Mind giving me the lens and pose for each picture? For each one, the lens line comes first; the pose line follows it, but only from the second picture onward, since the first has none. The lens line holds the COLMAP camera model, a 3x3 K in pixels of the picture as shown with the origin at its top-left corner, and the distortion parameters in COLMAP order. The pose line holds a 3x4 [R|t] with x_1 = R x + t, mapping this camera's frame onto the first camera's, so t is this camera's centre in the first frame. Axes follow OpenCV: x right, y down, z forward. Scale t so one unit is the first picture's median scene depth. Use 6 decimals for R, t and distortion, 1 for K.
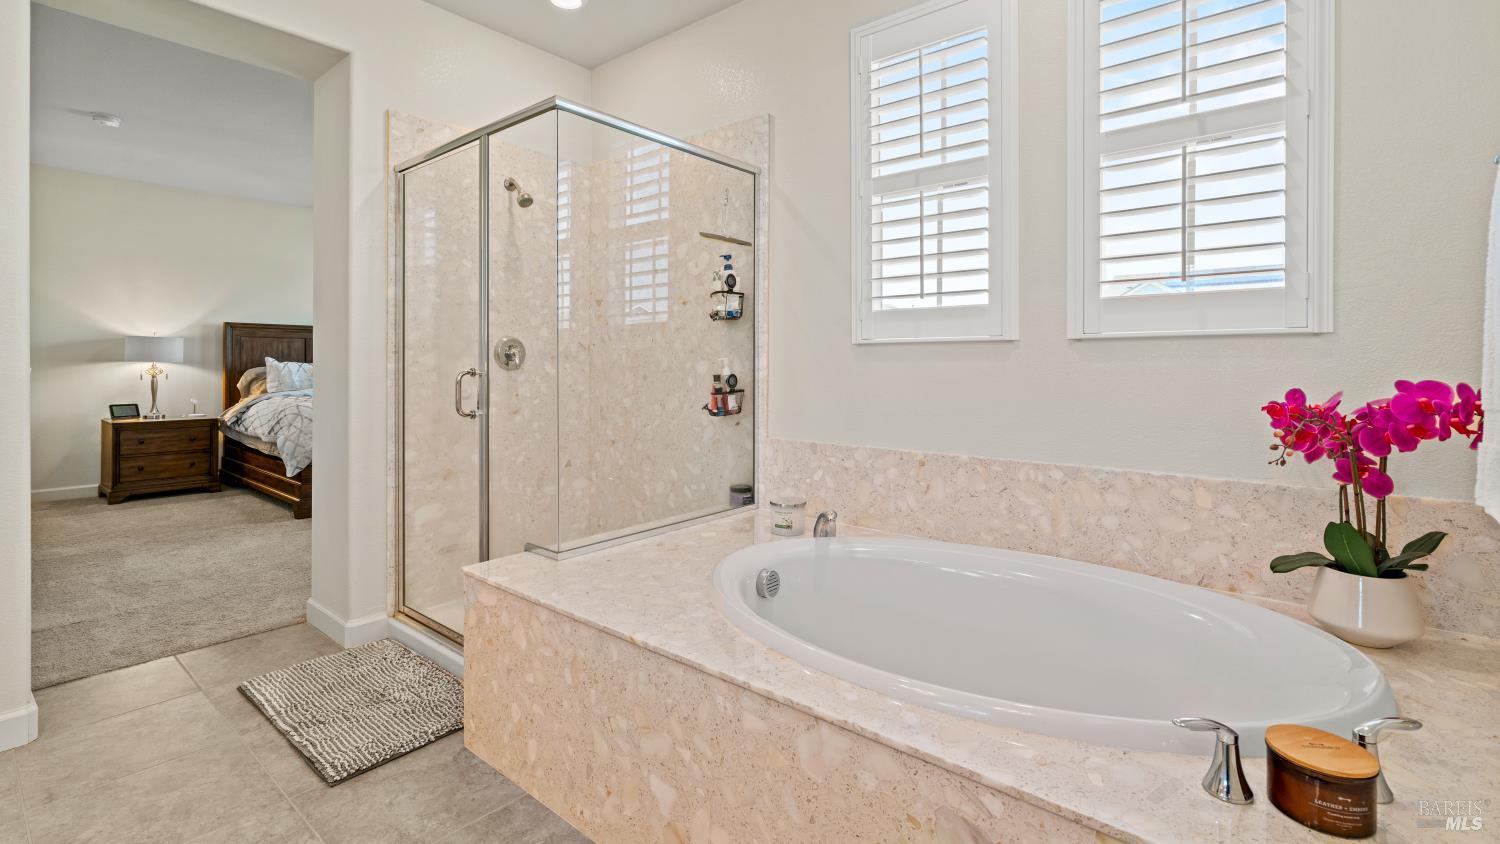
lens RADIAL K [[679.7, 0, 751.0], [0, 679.7, 367.3], [0, 0, 1]] dist [-0.001684, -0.000493]
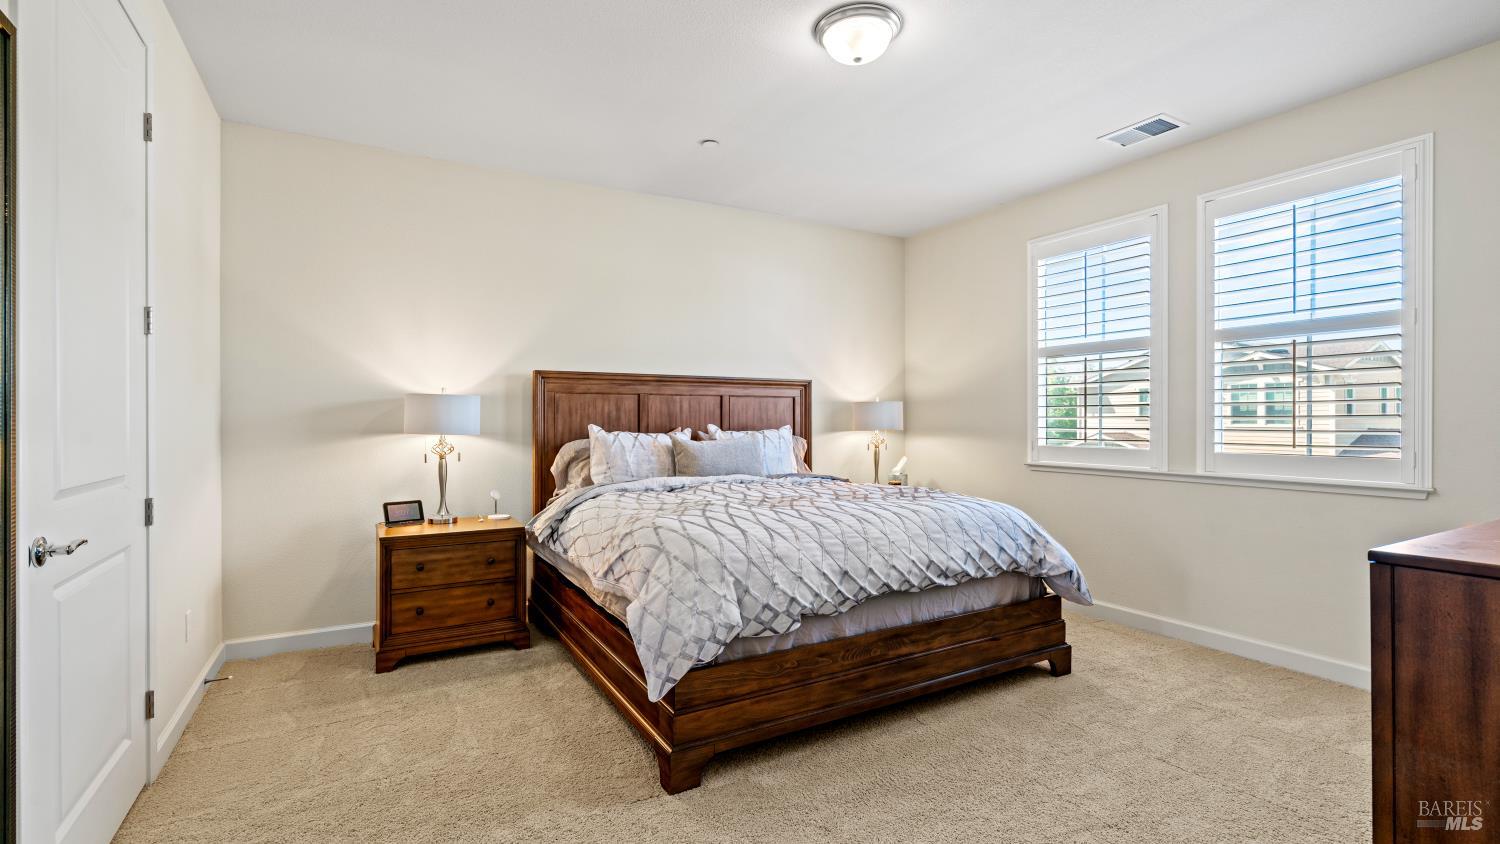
lens RADIAL K [[679.7, 0, 751.5], [0, 679.7, 419.8], [0, 0, 1]] dist [-0.001684, -0.000493]
pose [[0.937835, -0.005394, -0.347038, -0.385845], [0.004431, 0.999984, -0.003569, -0.017853], [0.347052, 0.001810, 0.937844, 0.502249]]
